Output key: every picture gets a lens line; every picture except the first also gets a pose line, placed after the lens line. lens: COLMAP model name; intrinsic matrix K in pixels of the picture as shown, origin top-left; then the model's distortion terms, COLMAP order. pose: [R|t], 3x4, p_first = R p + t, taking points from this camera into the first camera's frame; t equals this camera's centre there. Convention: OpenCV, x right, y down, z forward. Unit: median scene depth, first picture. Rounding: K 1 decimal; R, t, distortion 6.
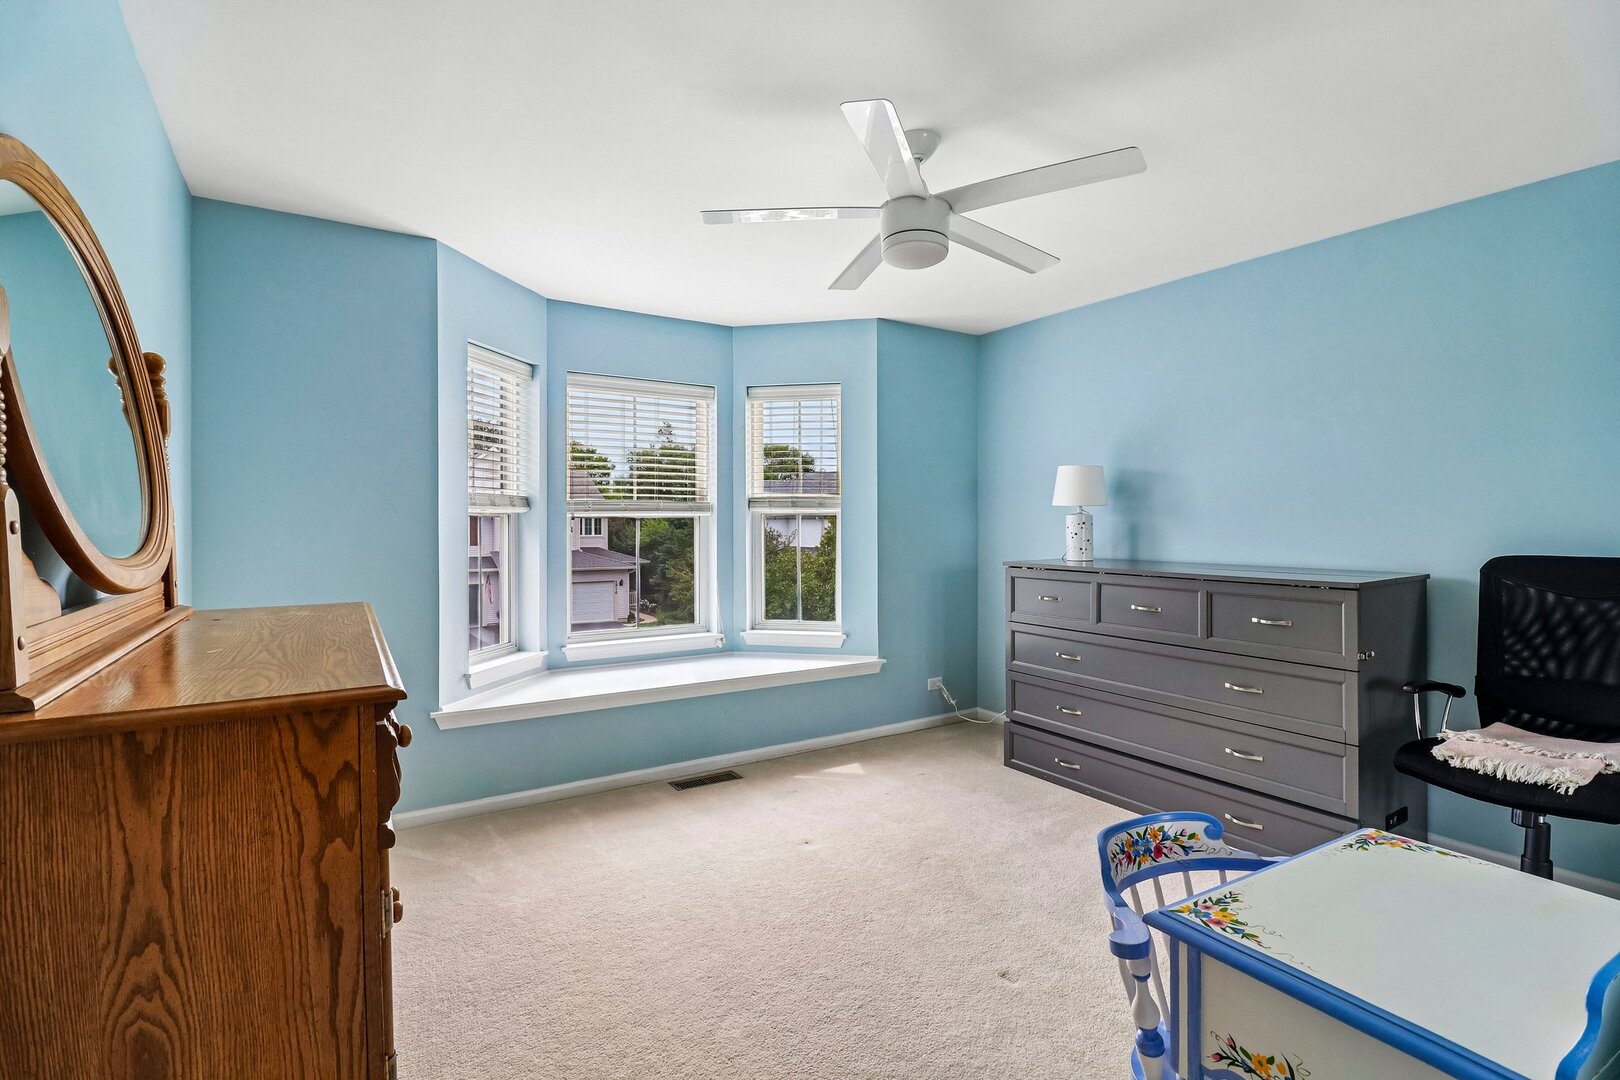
lens RADIAL K [[760.8, 0, 810.6], [0, 760.8, 535.1], [0, 0, 1]] dist [-0.004959, -0.001635]
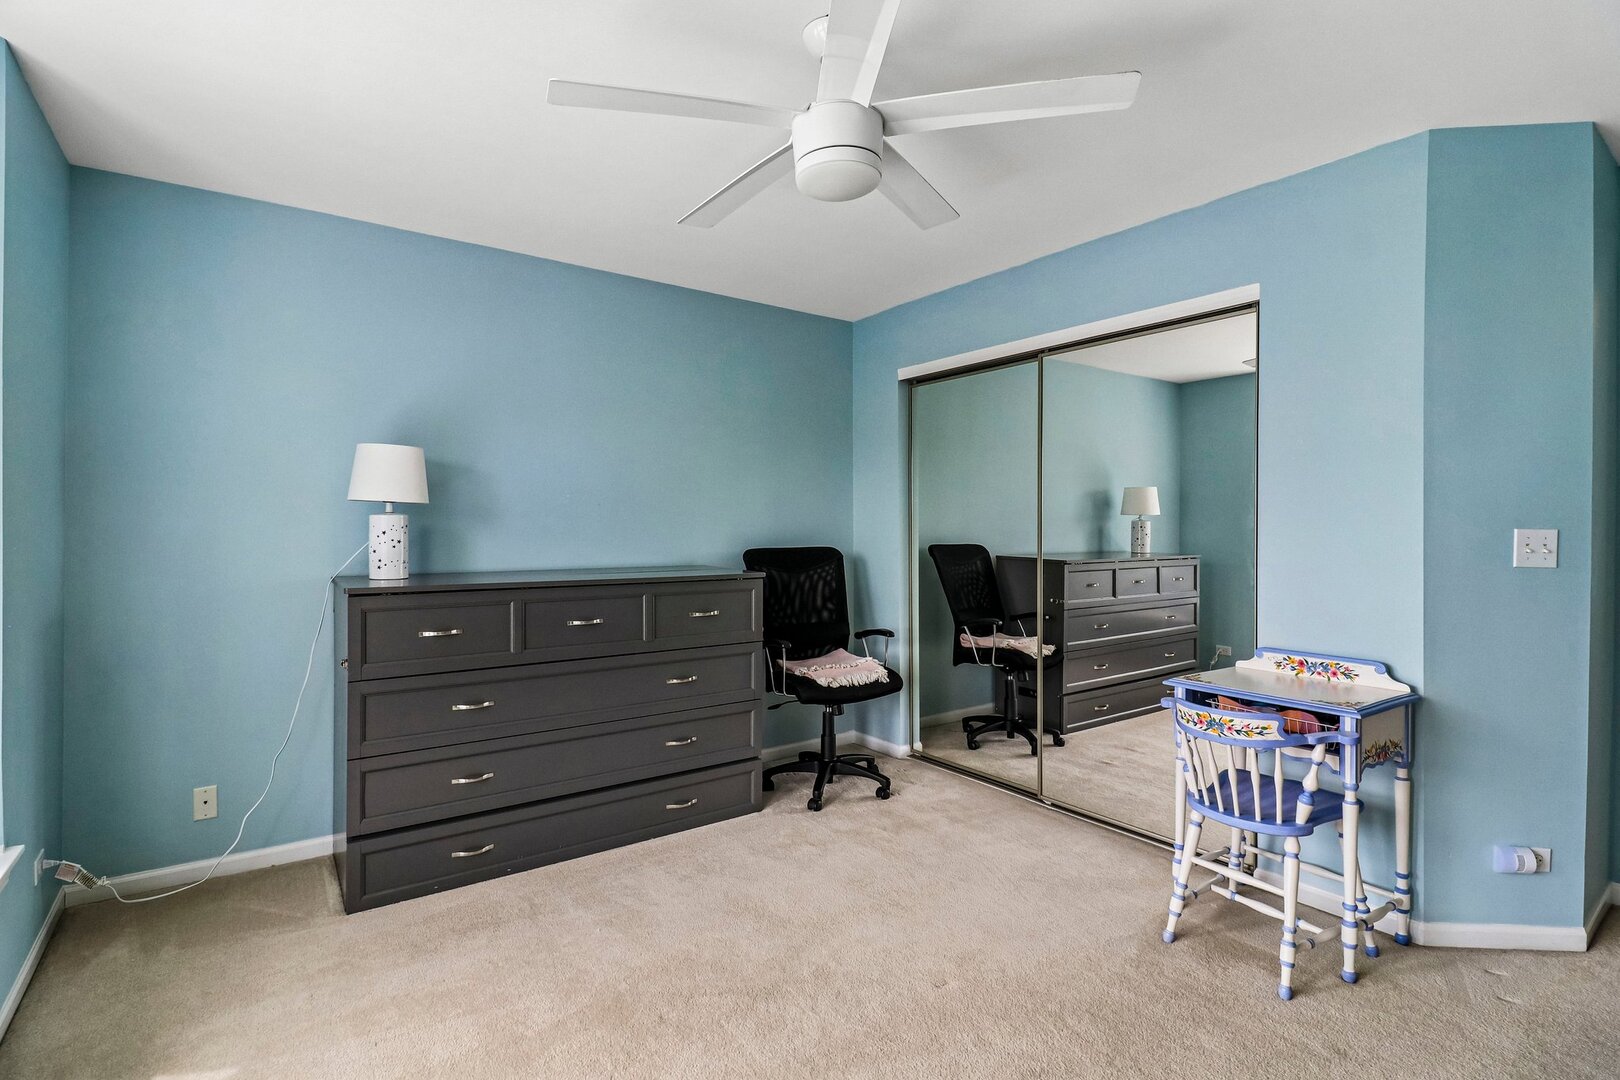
lens RADIAL K [[760.8, 0, 808.5], [0, 760.8, 535.4], [0, 0, 1]] dist [-0.004959, -0.001635]
pose [[-0.058312, -0.001707, 0.998297, -0.406199], [0.014711, 0.999888, 0.002569, -0.002829], [-0.998190, 0.014836, -0.058281, 0.689728]]
